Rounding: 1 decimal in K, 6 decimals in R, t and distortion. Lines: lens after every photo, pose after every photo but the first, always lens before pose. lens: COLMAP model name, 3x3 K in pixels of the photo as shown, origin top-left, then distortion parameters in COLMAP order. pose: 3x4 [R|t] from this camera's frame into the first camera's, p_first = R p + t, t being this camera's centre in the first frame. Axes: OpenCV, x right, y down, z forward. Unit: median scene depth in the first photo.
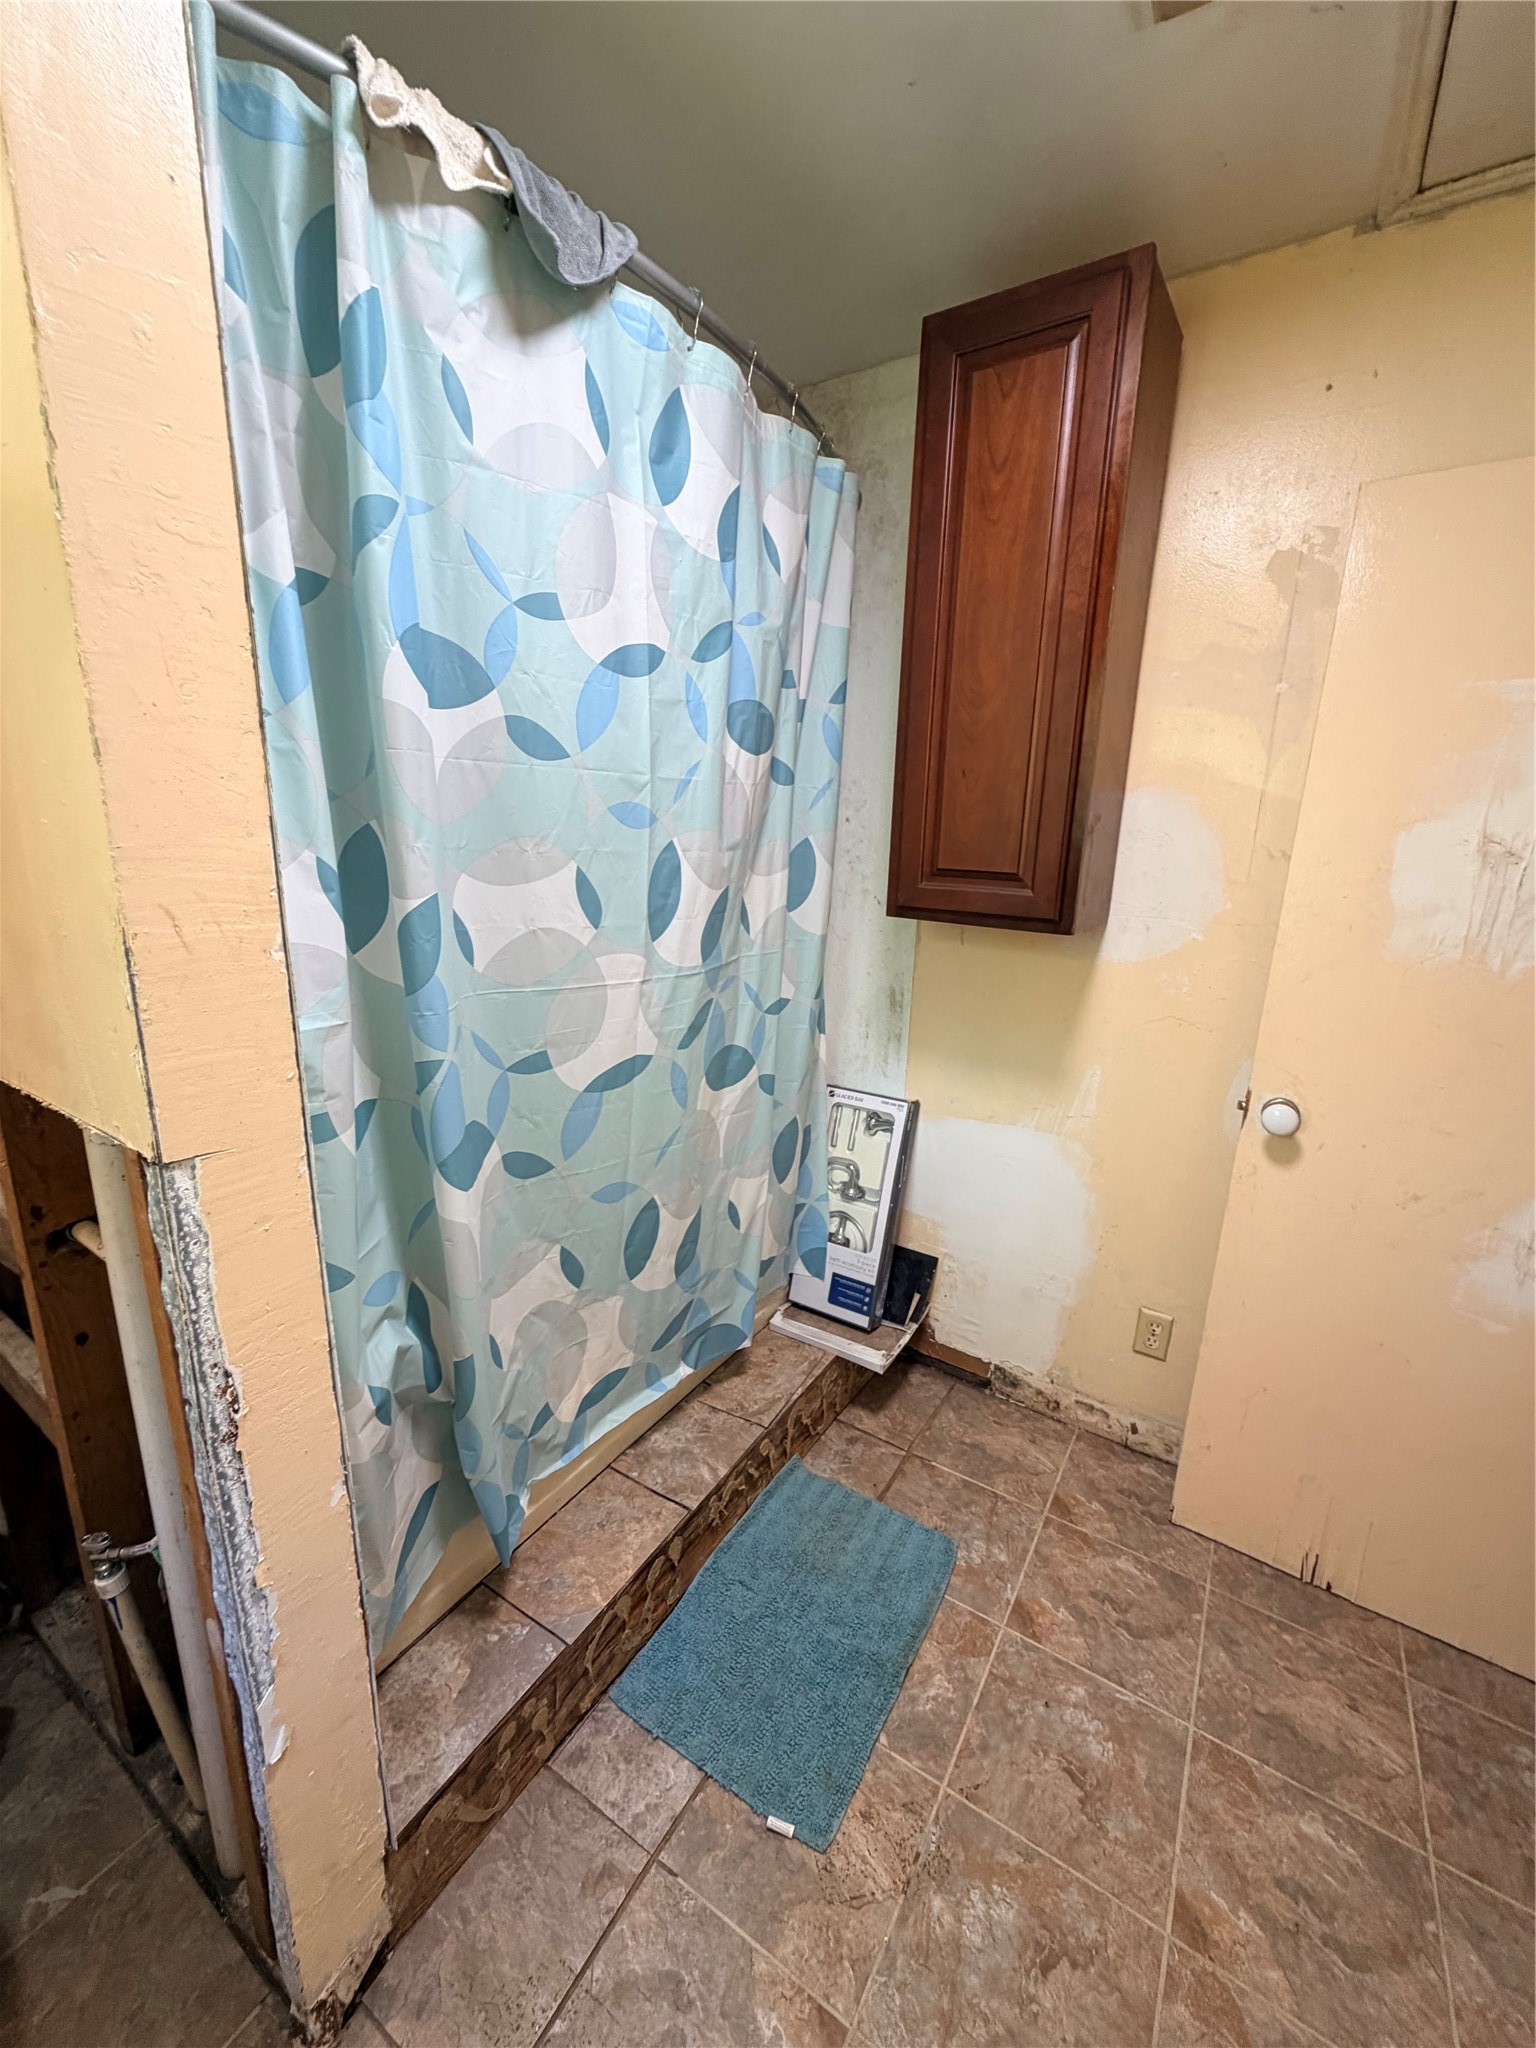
lens RADIAL K [[815.7, 0, 763.1], [0, 815.7, 1019.0], [0, 0, 1]] dist [0.000966, -0.000207]
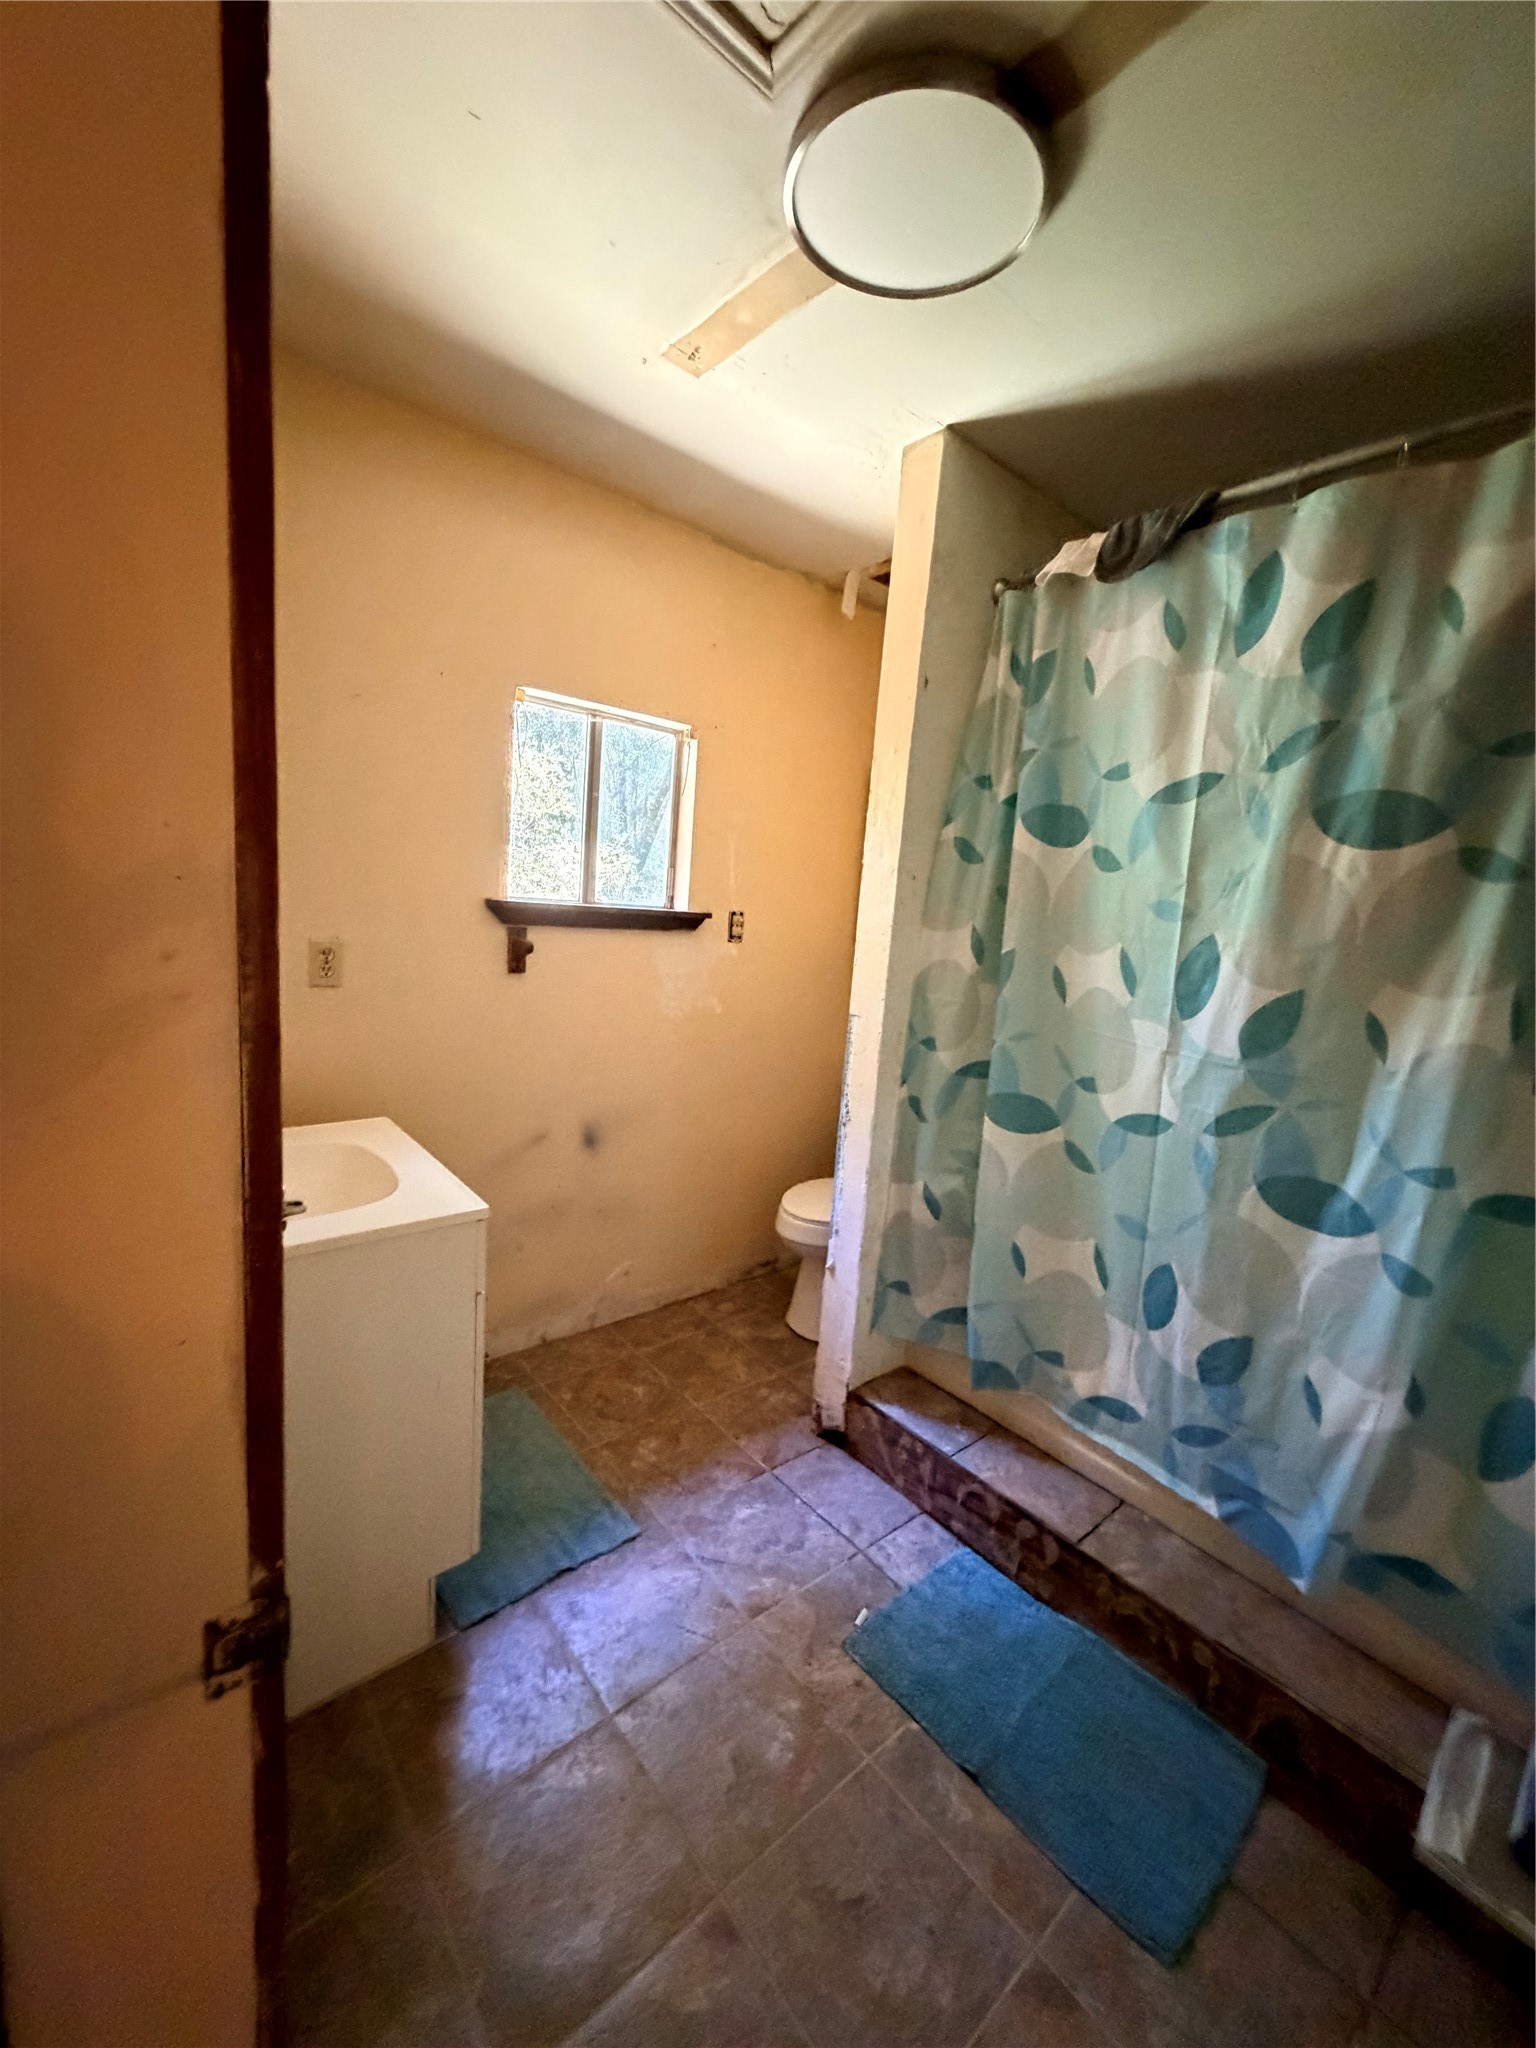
lens RADIAL K [[815.7, 0, 763.1], [0, 815.7, 1020.1], [0, 0, 1]] dist [0.000966, -0.000207]
pose [[-0.291657, 0.096737, -0.951619, 1.449309], [-0.298892, 0.935838, 0.186738, -0.172341], [0.908625, 0.338894, -0.244030, 0.966159]]
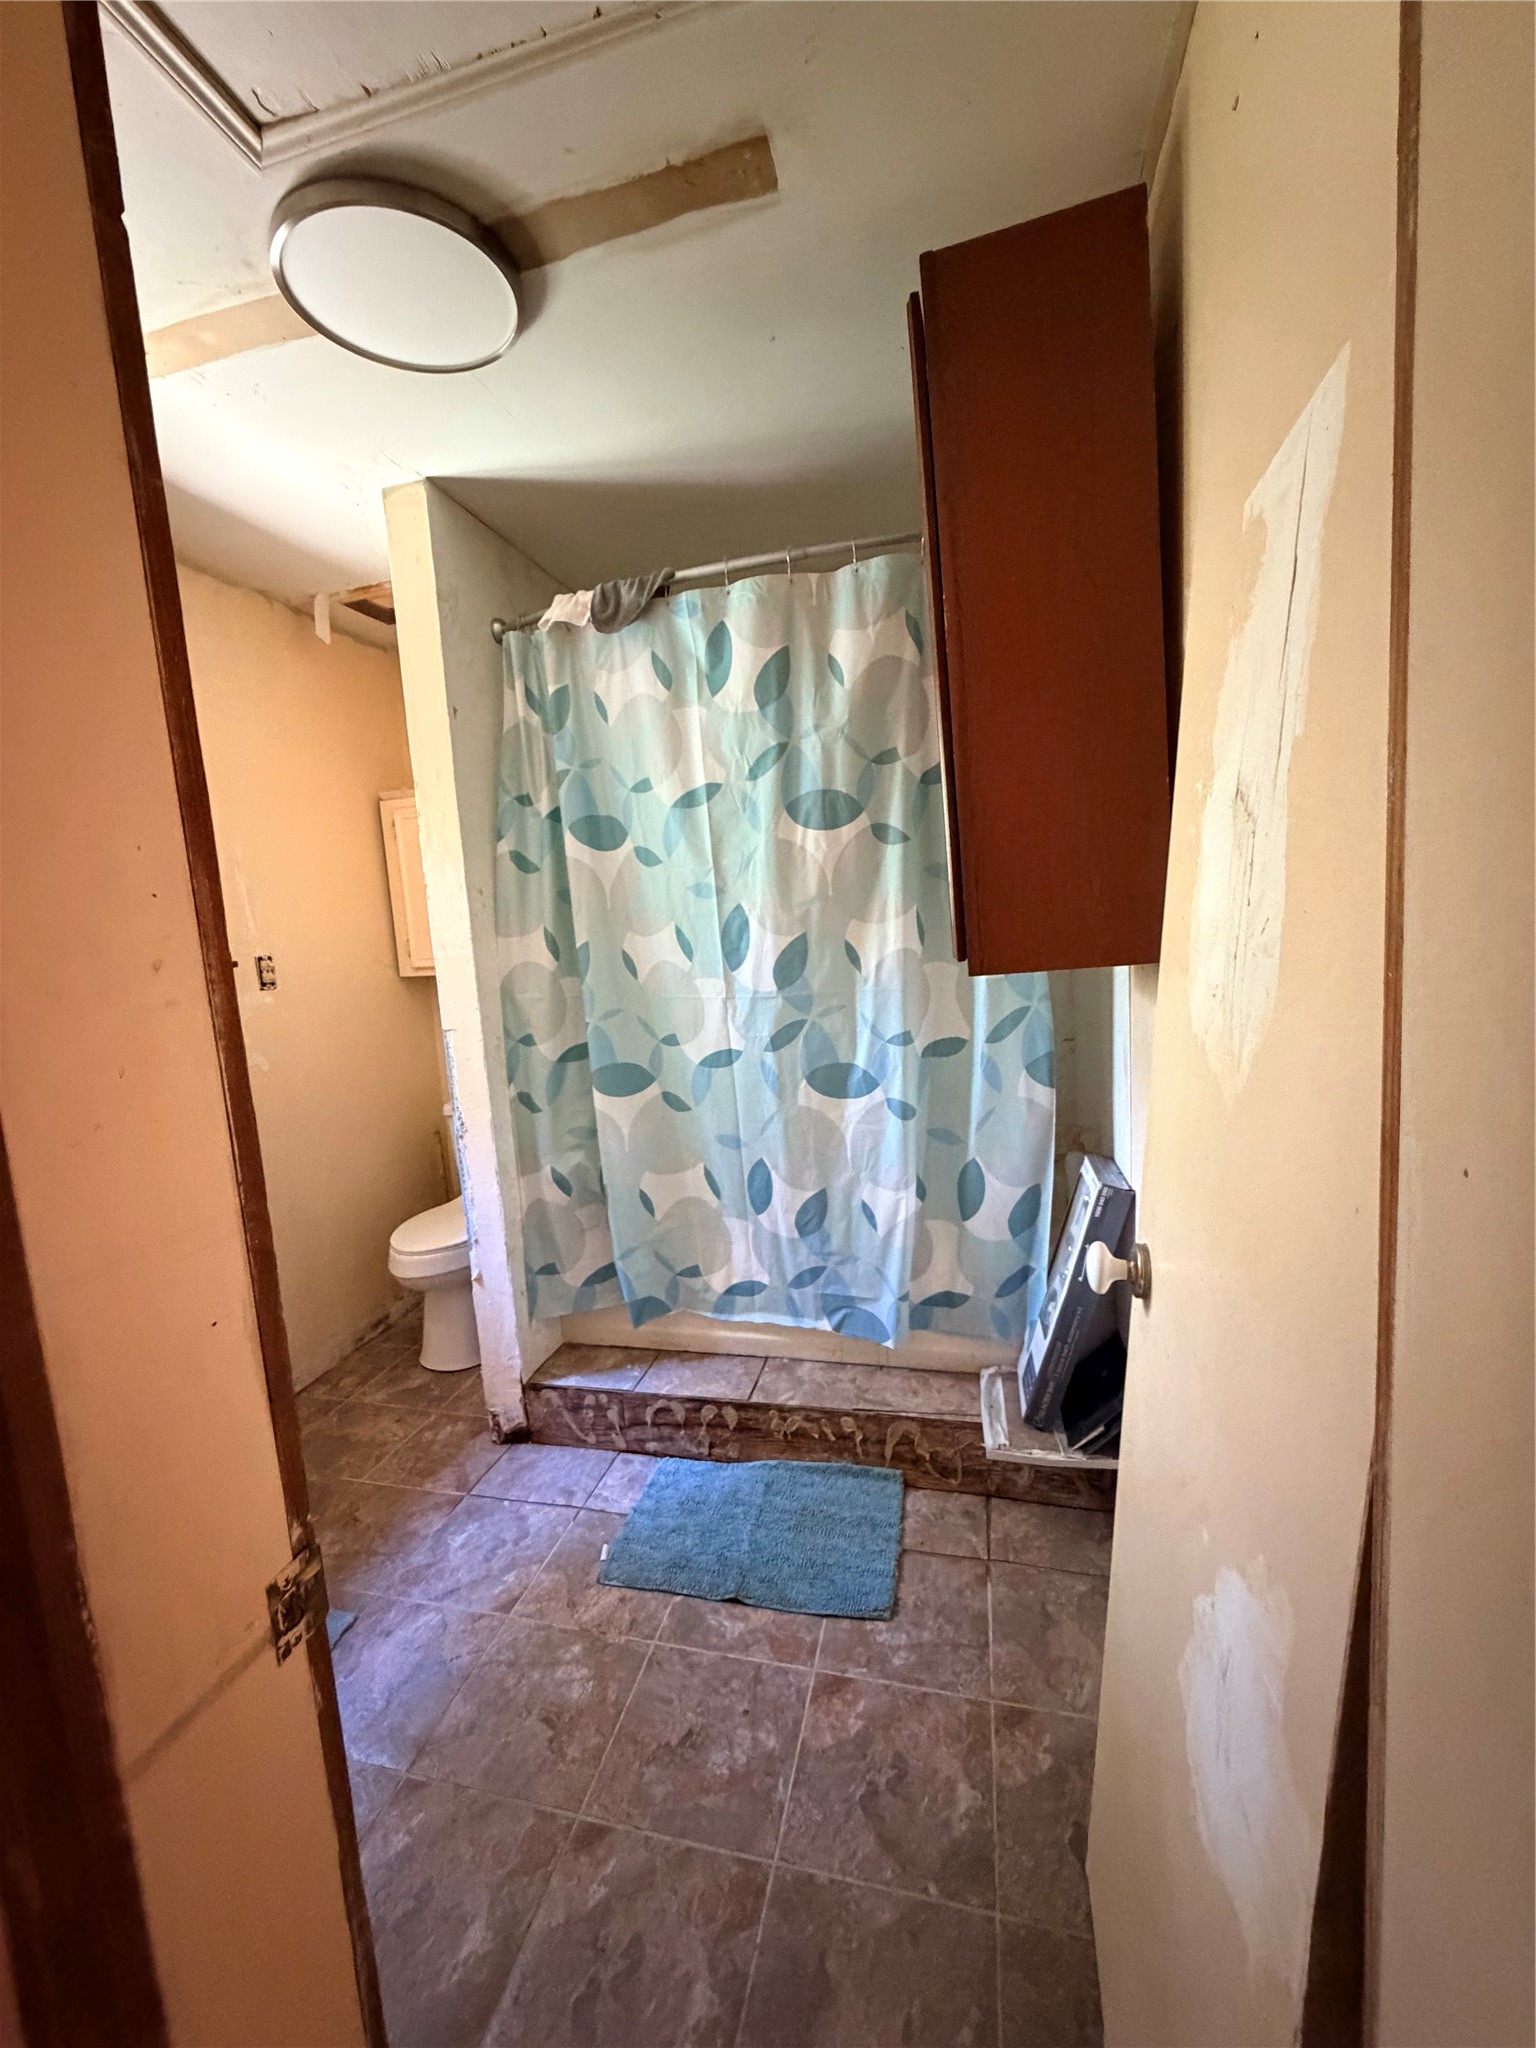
lens RADIAL K [[815.7, 0, 763.3], [0, 815.7, 1019.7], [0, 0, 1]] dist [0.000966, -0.000207]
pose [[0.314247, 0.069200, -0.946816, 1.673568], [-0.143613, 0.989327, 0.024642, -0.069477], [0.938416, 0.128232, 0.320832, 0.762367]]
